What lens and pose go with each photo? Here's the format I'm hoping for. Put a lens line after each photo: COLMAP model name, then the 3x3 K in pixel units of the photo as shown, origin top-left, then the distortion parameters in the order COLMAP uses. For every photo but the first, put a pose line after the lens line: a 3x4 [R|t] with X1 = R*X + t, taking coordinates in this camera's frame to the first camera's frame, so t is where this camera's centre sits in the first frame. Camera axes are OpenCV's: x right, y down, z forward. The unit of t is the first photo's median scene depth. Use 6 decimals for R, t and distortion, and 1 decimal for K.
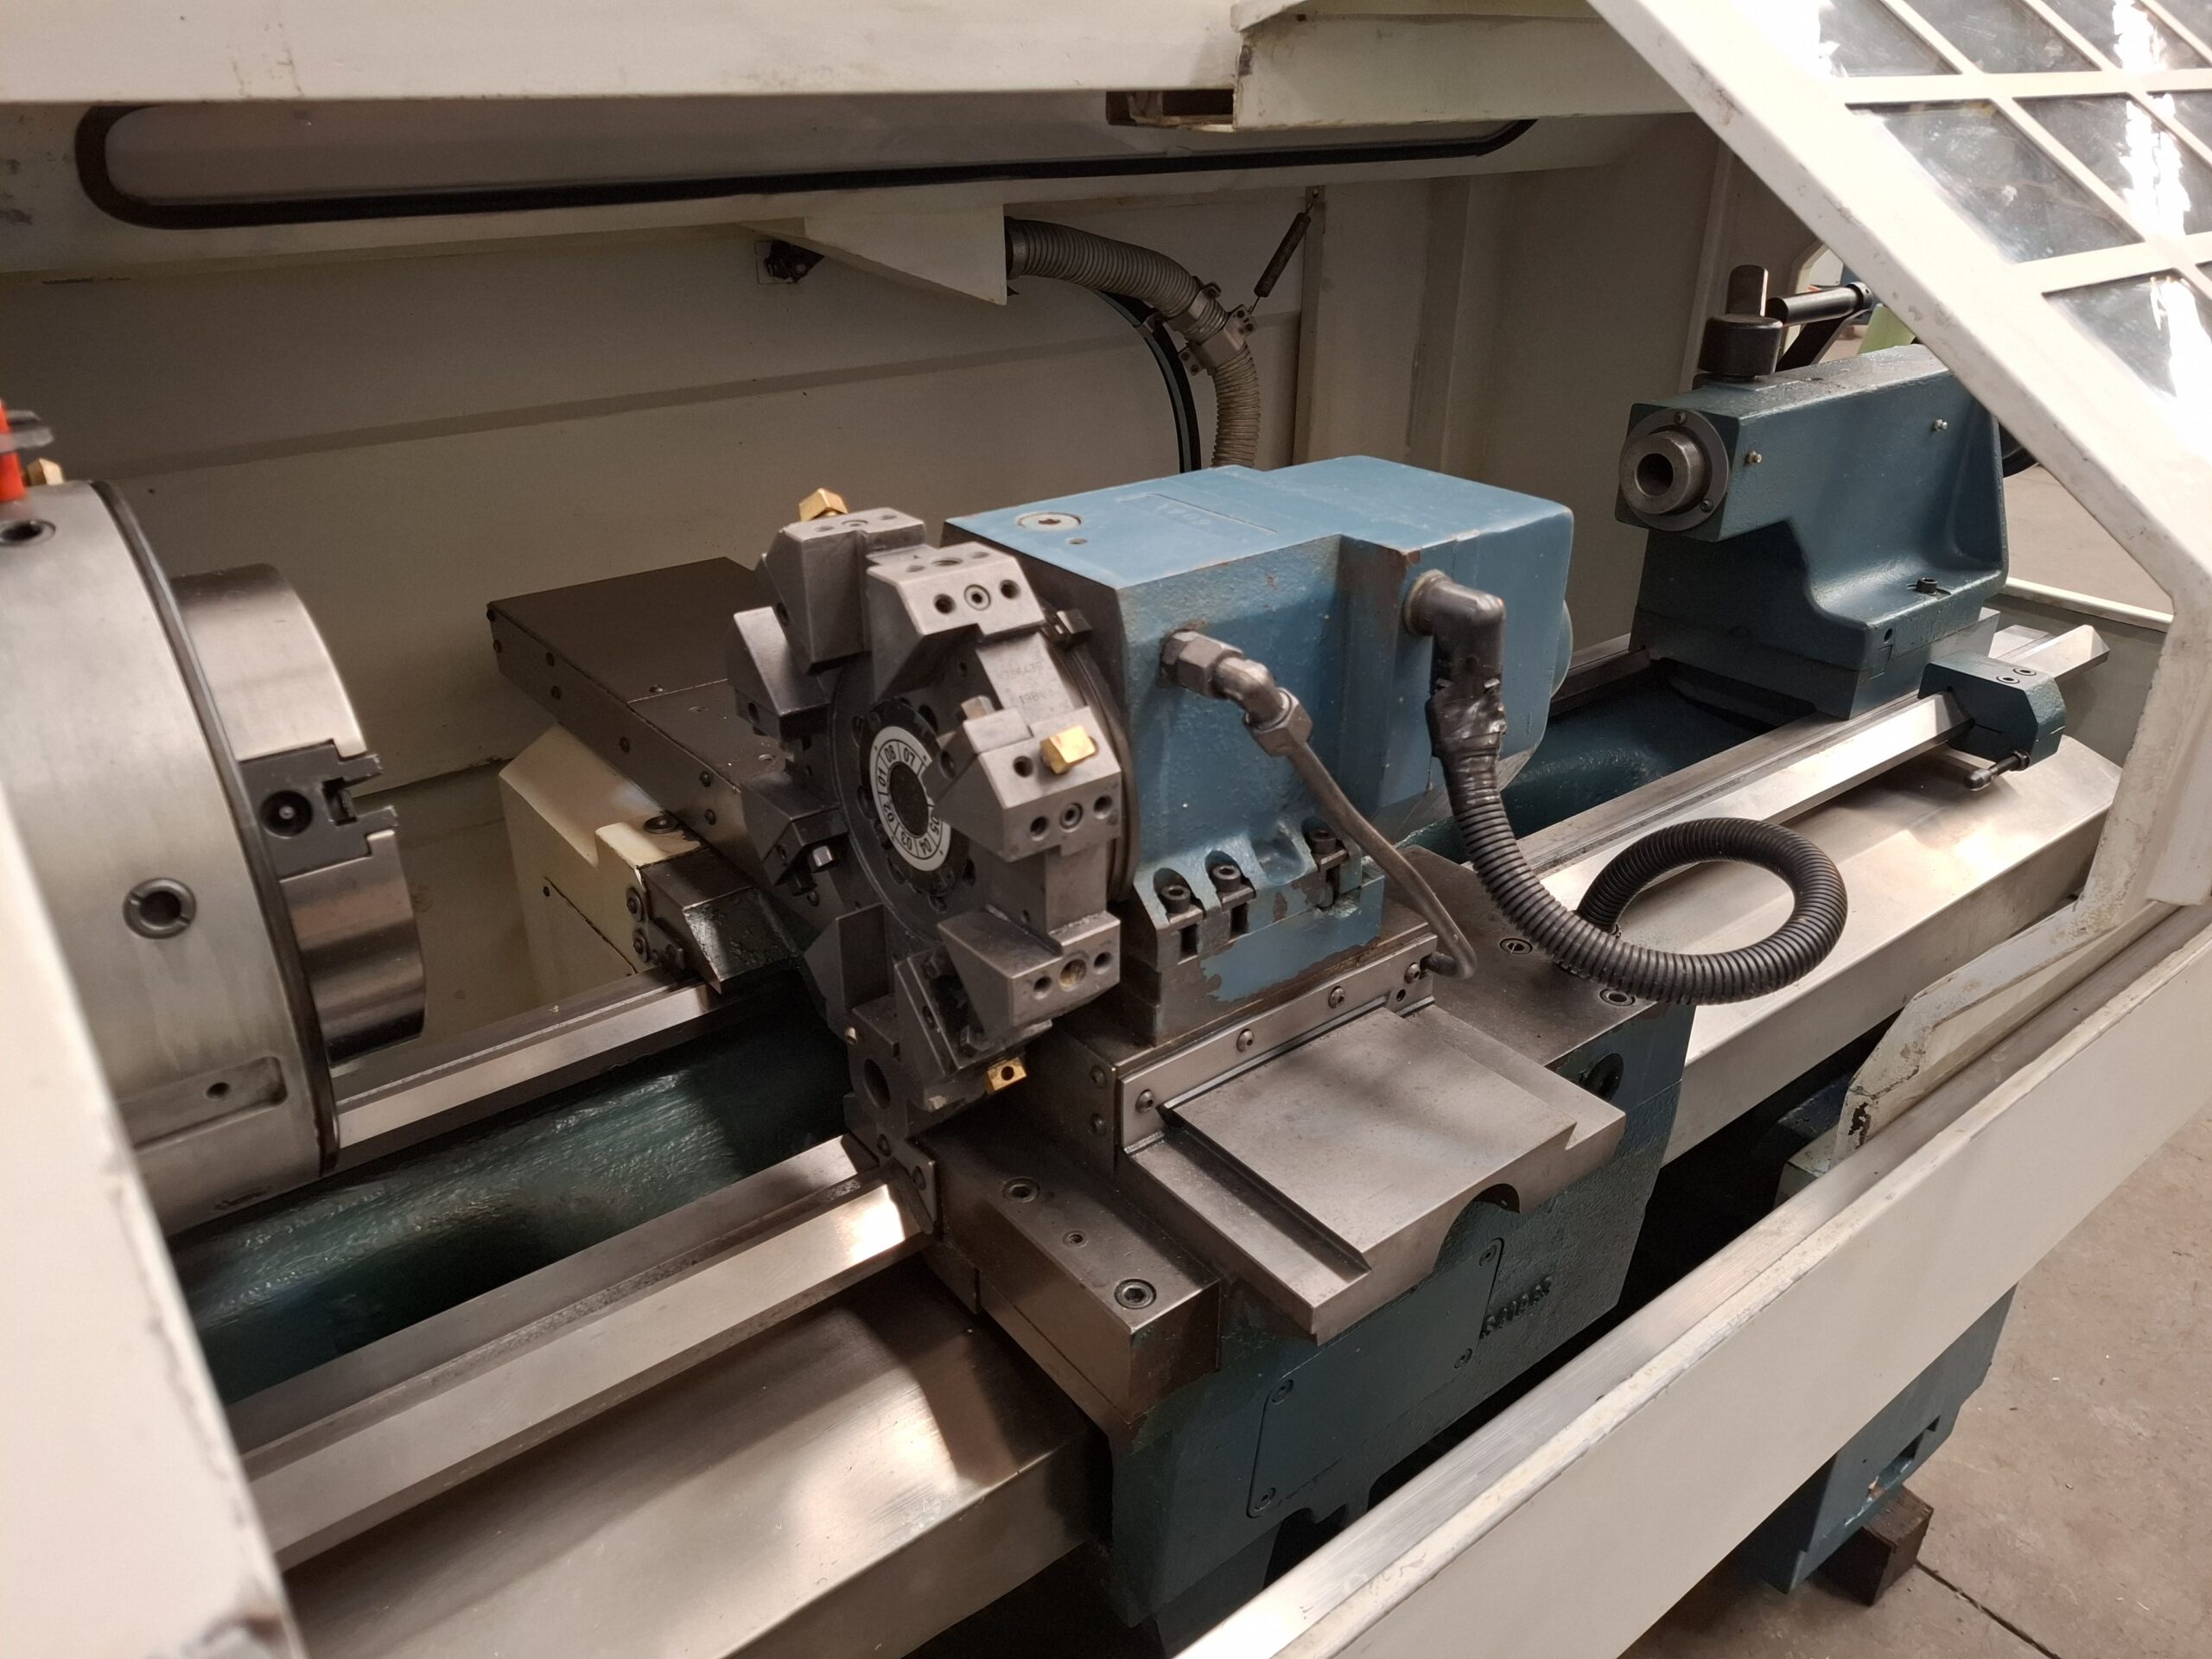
lens RADIAL K [[1553.4, 0, 1100.4], [0, 1553.4, 815.7], [0, 0, 1]] dist [0.107220, -0.113705]
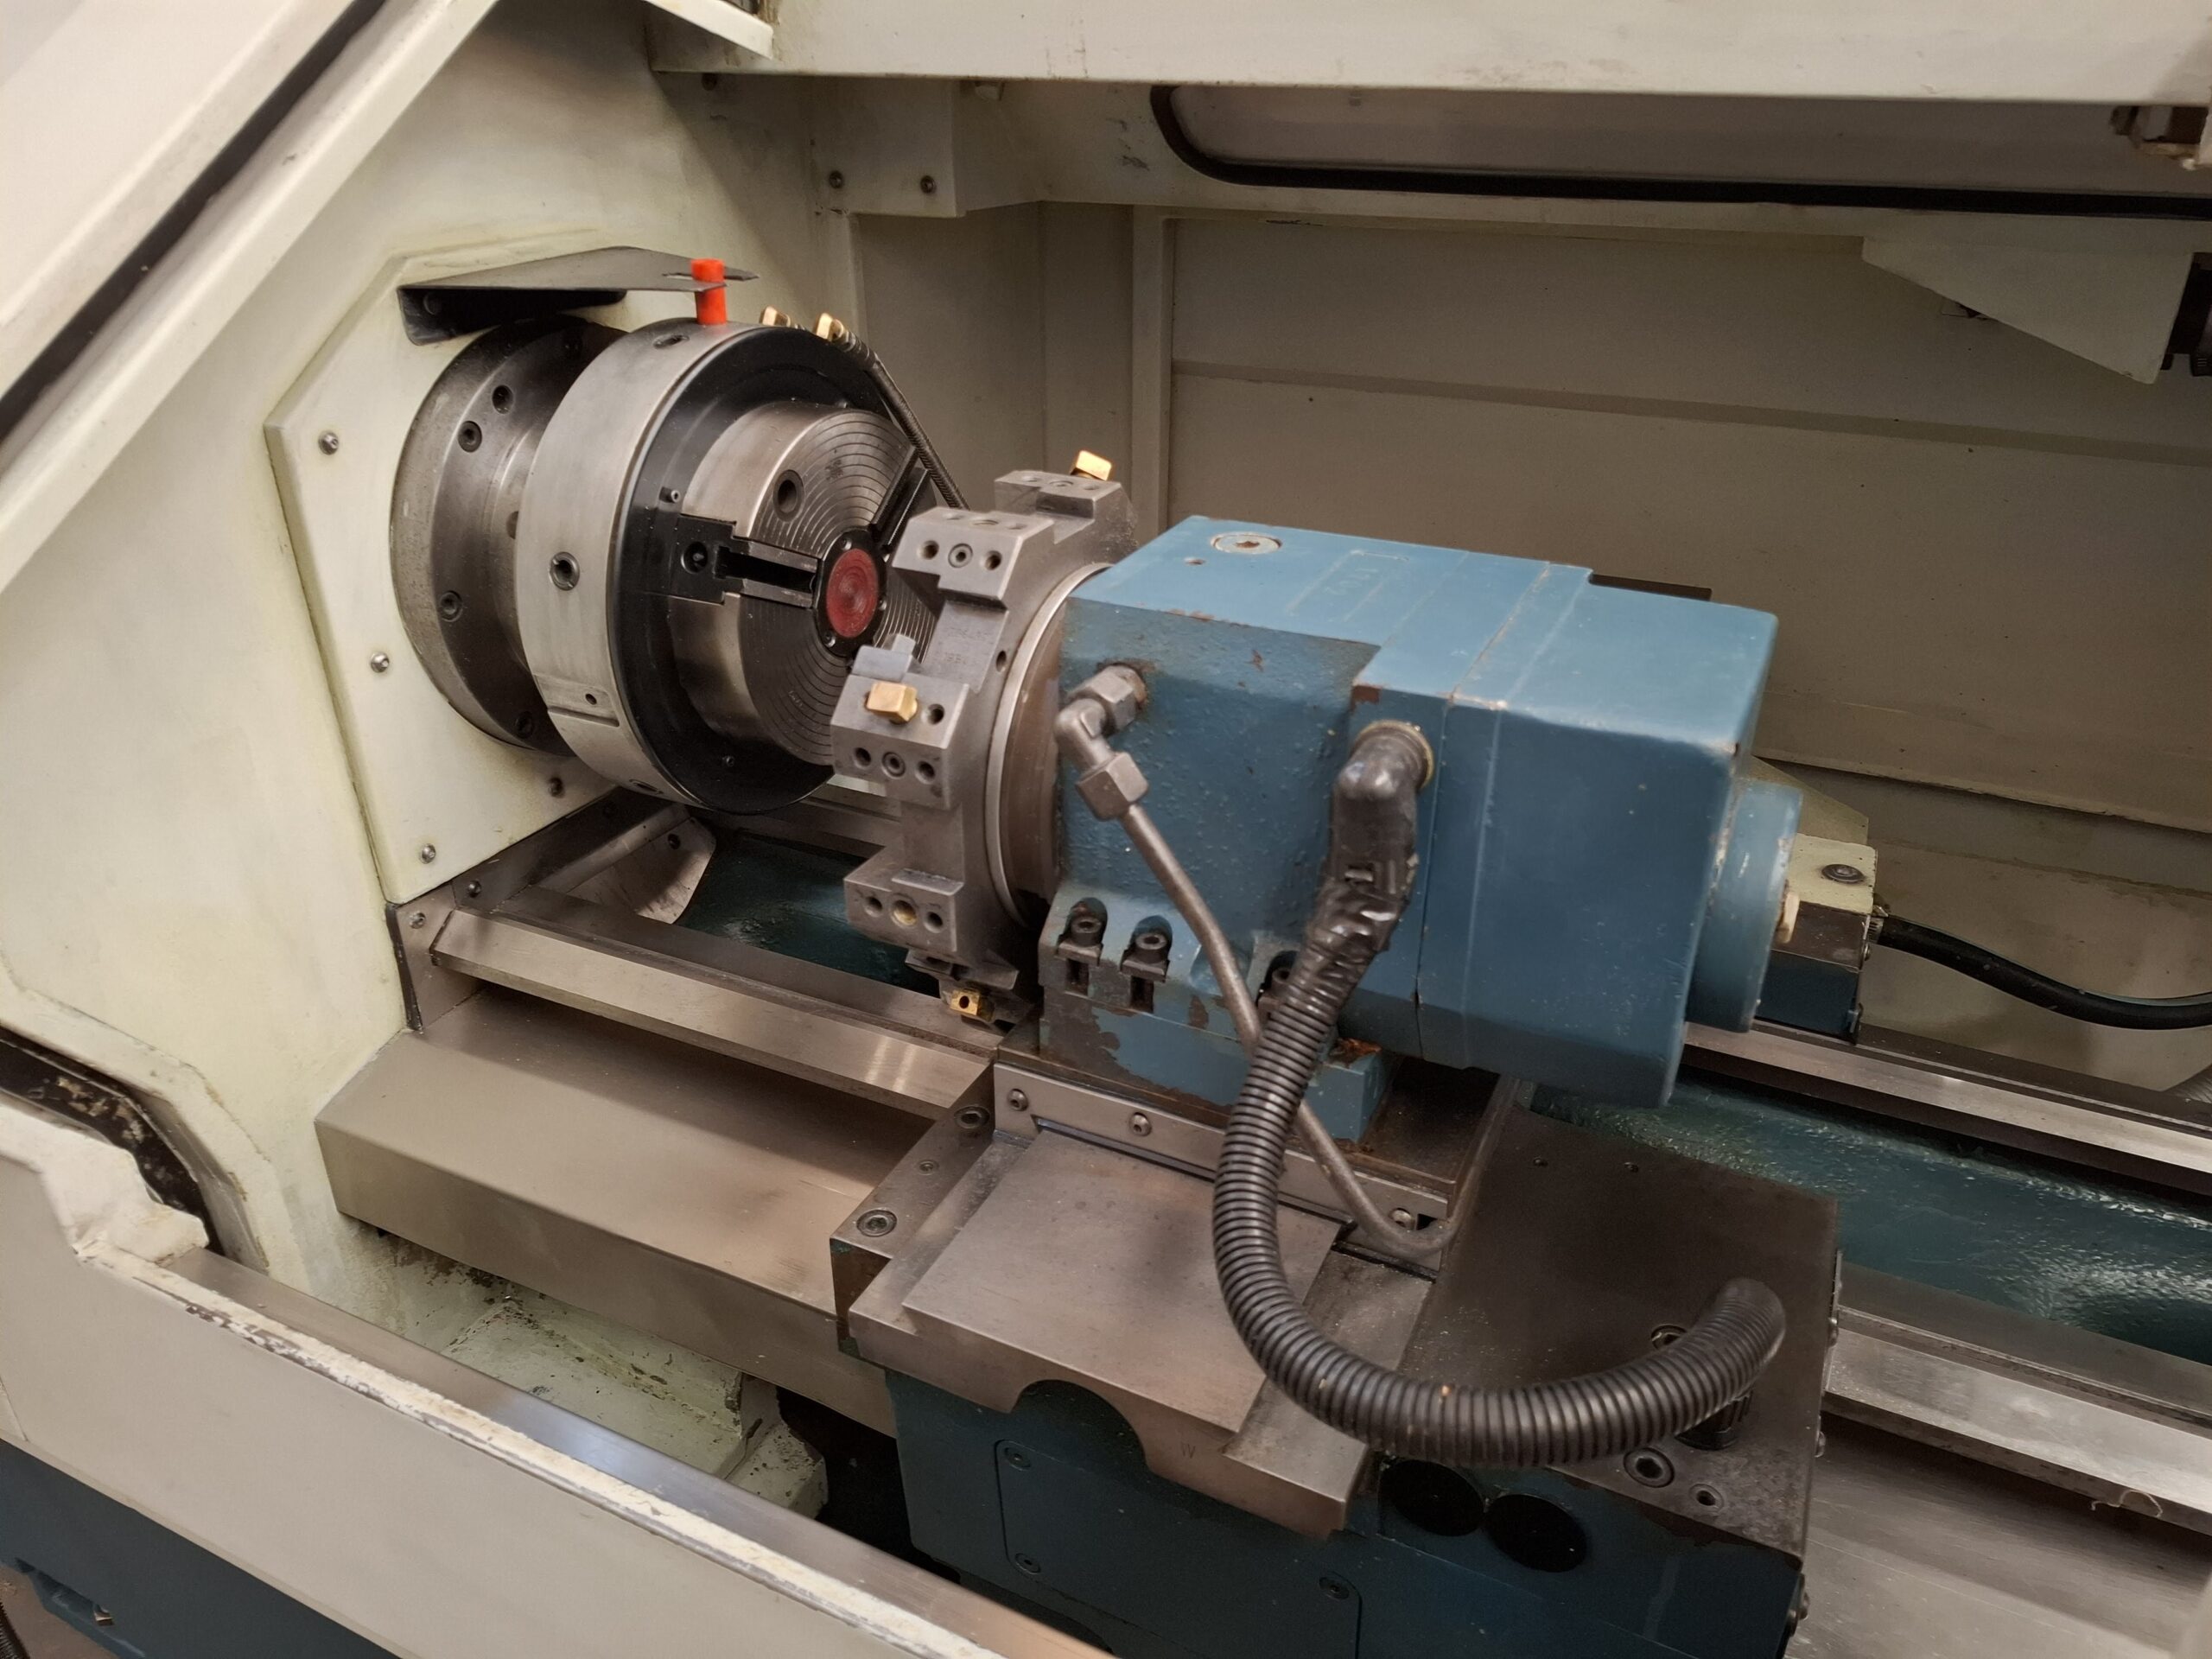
lens RADIAL K [[1553.4, 0, 1100.4], [0, 1553.4, 815.7], [0, 0, 1]] dist [0.107220, -0.113705]
pose [[0.438893, 0.407442, -0.800852, 0.785626], [-0.399581, 0.886805, 0.232188, -0.234593], [0.804803, 0.218100, 0.552019, 0.452007]]
